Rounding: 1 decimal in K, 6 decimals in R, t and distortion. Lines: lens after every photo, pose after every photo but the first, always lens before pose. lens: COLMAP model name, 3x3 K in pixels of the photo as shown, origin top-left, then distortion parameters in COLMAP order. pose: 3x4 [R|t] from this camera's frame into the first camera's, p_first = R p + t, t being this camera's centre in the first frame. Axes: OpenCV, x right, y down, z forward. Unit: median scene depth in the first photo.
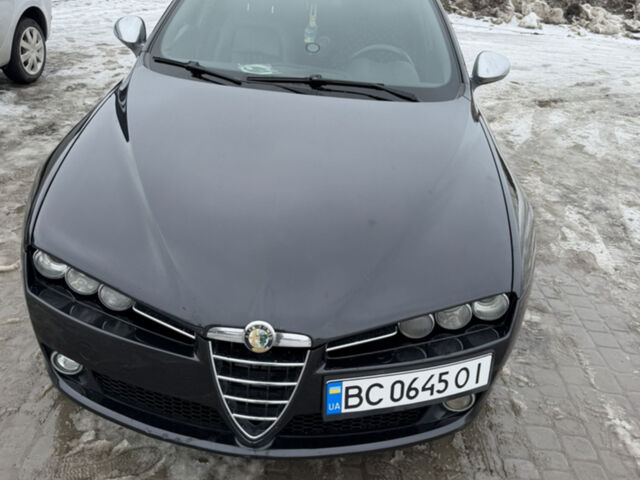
lens RADIAL K [[607.2, 0, 320.0], [0, 607.2, 240.0], [0, 0, 1]] dist [0.091645, -0.133281]
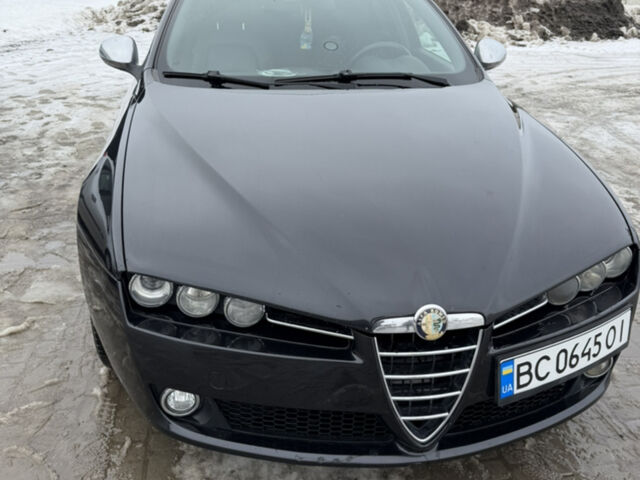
lens RADIAL K [[609.9, 0, 326.2], [0, 609.9, 237.1], [0, 0, 1]] dist [0.096476, -0.199981]
pose [[0.975316, -0.144349, 0.167101, -0.290201], [0.154987, 0.986526, -0.052407, 0.043263], [-0.157285, 0.077012, 0.984546, 0.089677]]
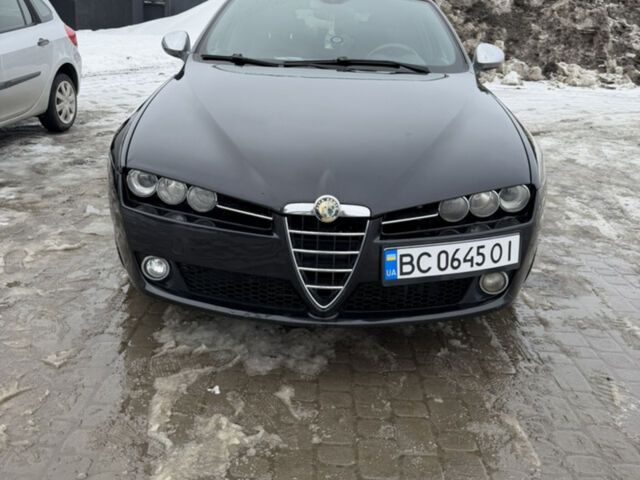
lens RADIAL K [[608.3, 0, 322.0], [0, 608.3, 231.6], [0, 0, 1]] dist [0.102677, -0.187448]
pose [[0.998425, -0.055016, 0.011007, -0.094703], [0.056041, 0.987371, -0.148183, 0.287494], [-0.002716, 0.148567, 0.988899, -0.140283]]
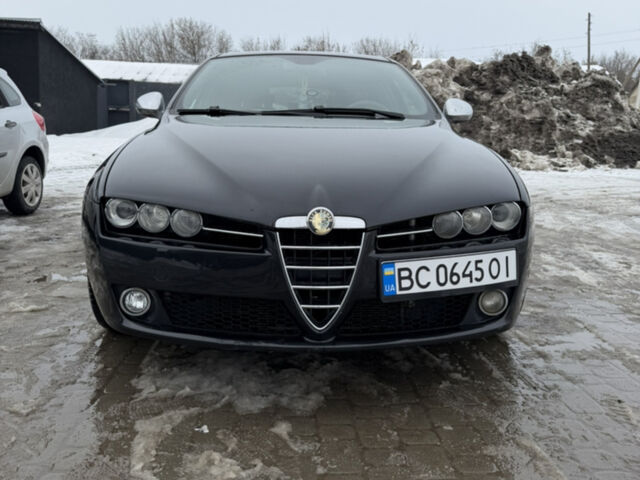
lens RADIAL K [[608.3, 0, 322.0], [0, 608.3, 231.6], [0, 0, 1]] dist [0.102677, -0.187448]
pose [[0.993092, -0.085931, 0.079903, -0.144456], [0.106227, 0.947652, -0.301118, 0.397015], [-0.049845, 0.307526, 0.950233, -0.072655]]
